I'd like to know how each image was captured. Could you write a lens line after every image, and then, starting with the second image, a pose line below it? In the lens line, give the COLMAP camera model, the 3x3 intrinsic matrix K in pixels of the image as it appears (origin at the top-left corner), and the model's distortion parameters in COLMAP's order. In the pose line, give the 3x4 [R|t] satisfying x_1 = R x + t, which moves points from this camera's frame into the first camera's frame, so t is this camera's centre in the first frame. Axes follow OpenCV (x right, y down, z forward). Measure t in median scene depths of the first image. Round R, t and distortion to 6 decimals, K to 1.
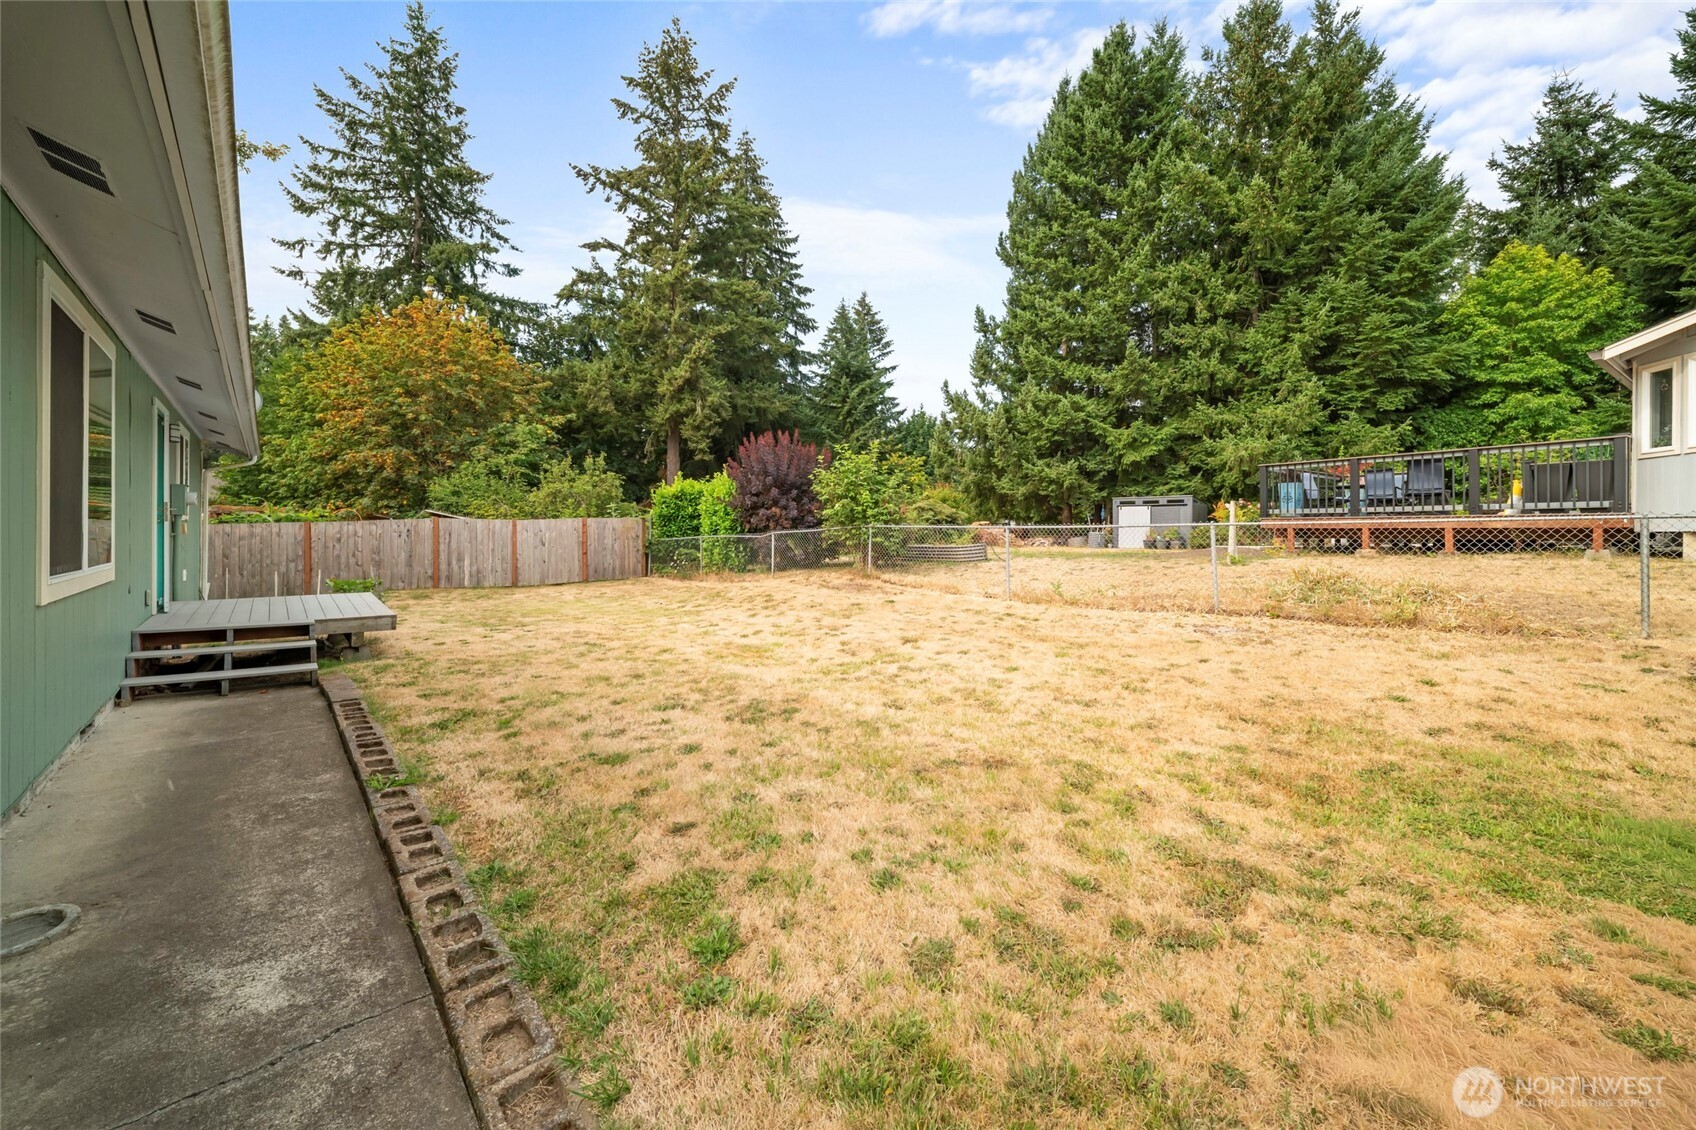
lens RADIAL K [[621.8, 0, 839.6], [0, 621.8, 559.9], [0, 0, 1]] dist [0.000922, -0.003347]
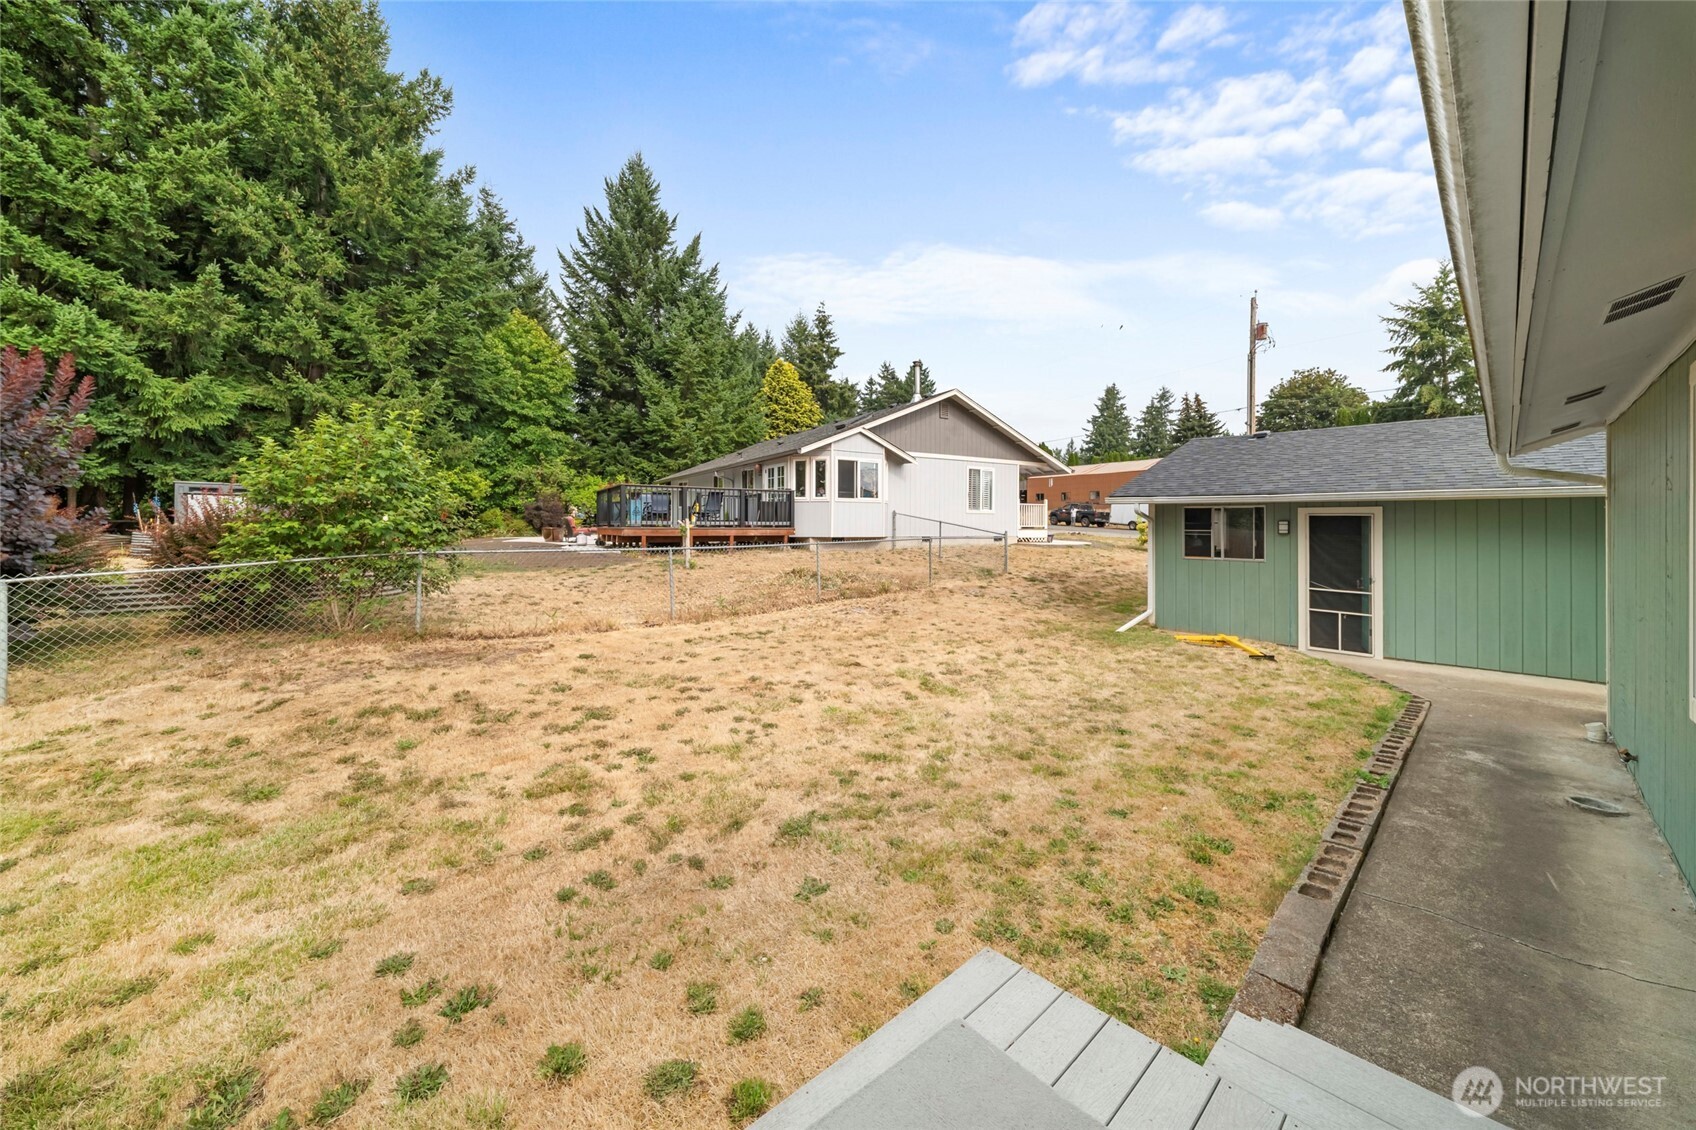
lens RADIAL K [[636.3, 0, 857.9], [0, 636.3, 539.3], [0, 0, 1]] dist [0.001058, -0.003994]
pose [[-0.029262, -0.031497, 0.999075, -0.326948], [0.034565, 0.998874, 0.032503, -0.040577], [-0.998974, 0.035484, -0.028141, 0.339623]]
